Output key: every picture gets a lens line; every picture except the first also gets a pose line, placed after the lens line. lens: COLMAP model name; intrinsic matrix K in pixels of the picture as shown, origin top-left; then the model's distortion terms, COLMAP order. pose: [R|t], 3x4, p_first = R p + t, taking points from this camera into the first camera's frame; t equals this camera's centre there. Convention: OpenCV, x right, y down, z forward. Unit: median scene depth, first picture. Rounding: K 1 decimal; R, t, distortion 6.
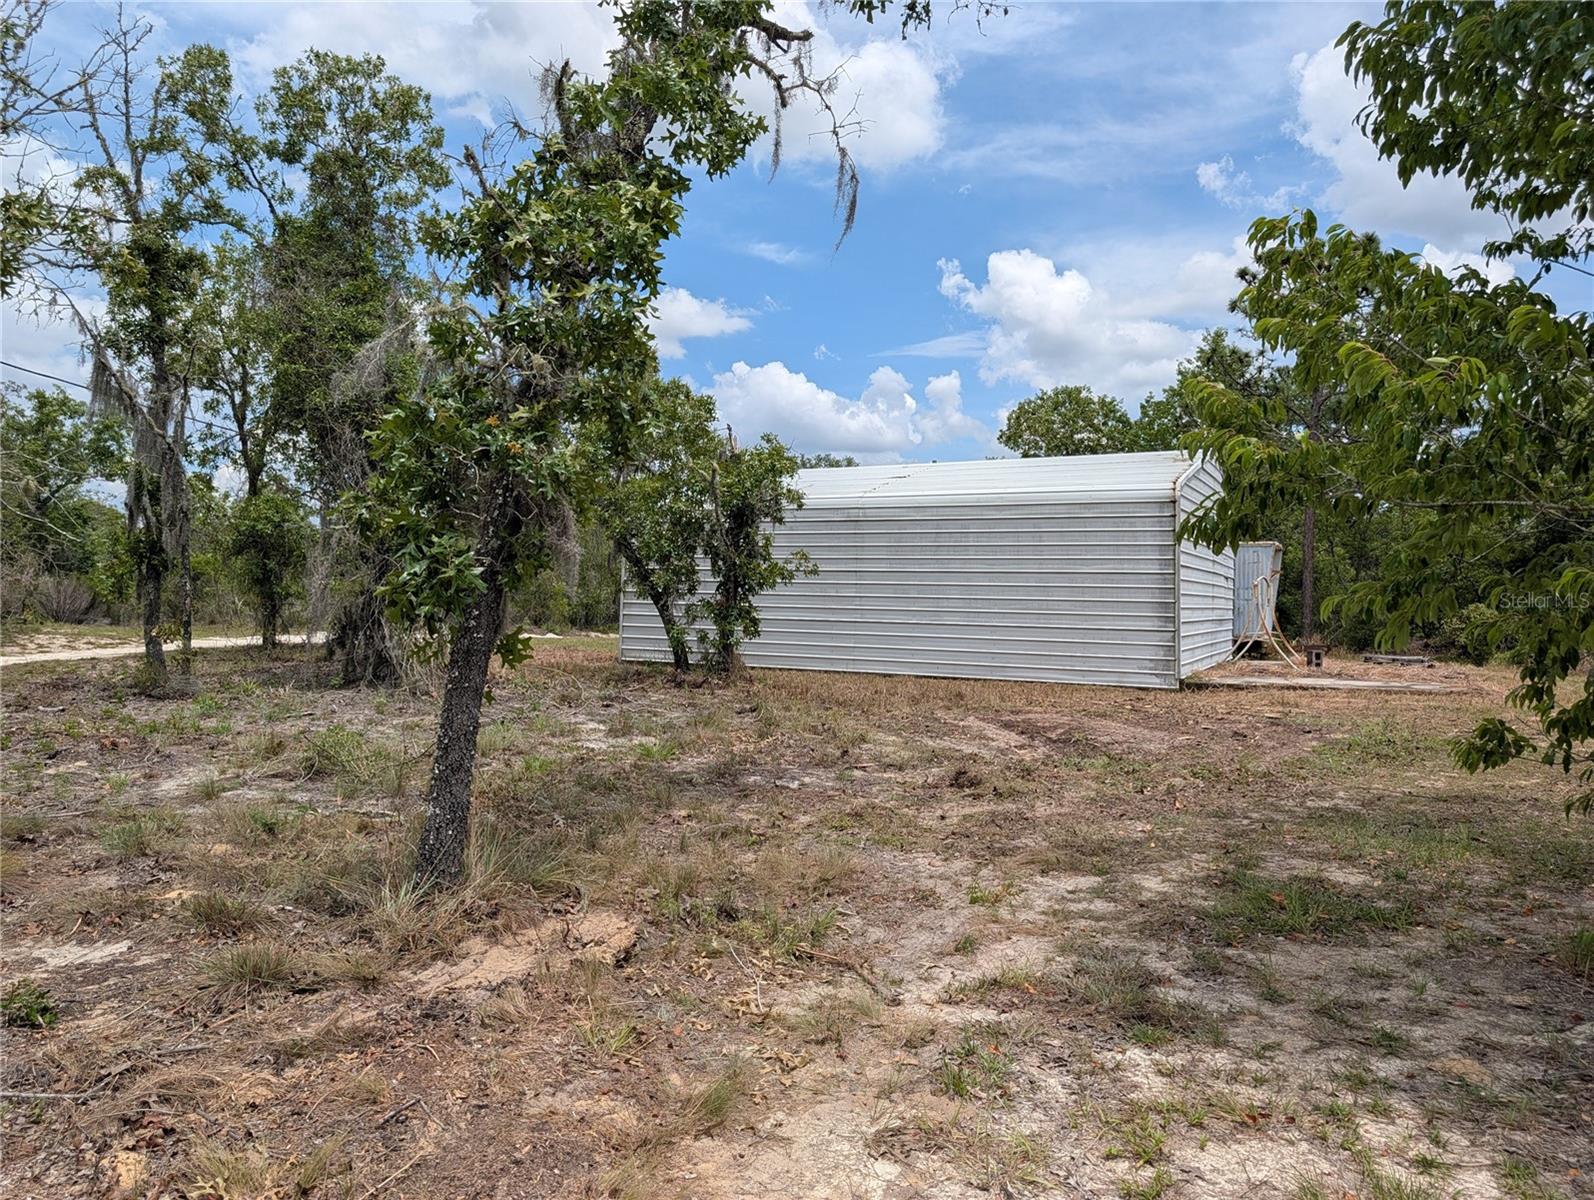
lens RADIAL K [[1084.5, 0, 797.0], [0, 1084.5, 600.0], [0, 0, 1]] dist [0.071055, -0.134159]
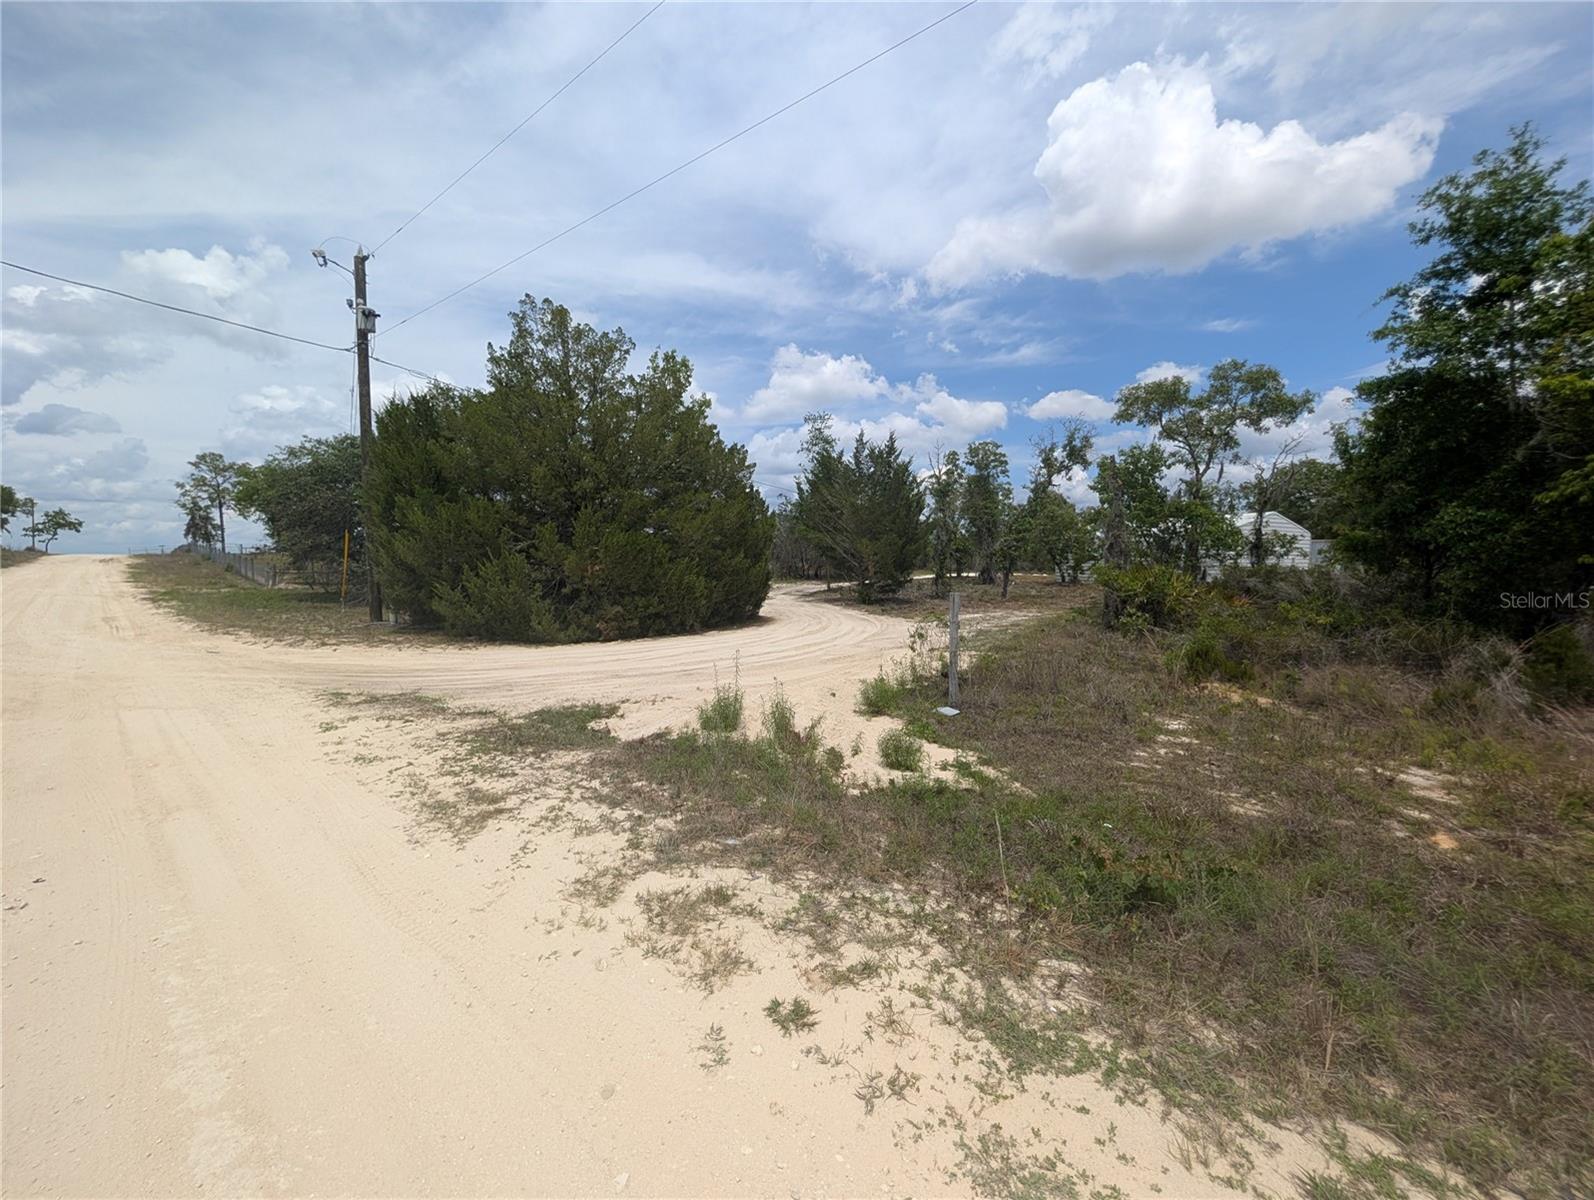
lens RADIAL K [[556.2, 0, 800.4], [0, 556.2, 591.7], [0, 0, 1]] dist [-0.000037, -0.000005]
pose [[0.791080, 0.047816, -0.609841, 0.374932], [-0.003296, 0.997259, 0.073917, -0.051190], [0.611704, -0.056464, 0.789069, -1.191903]]
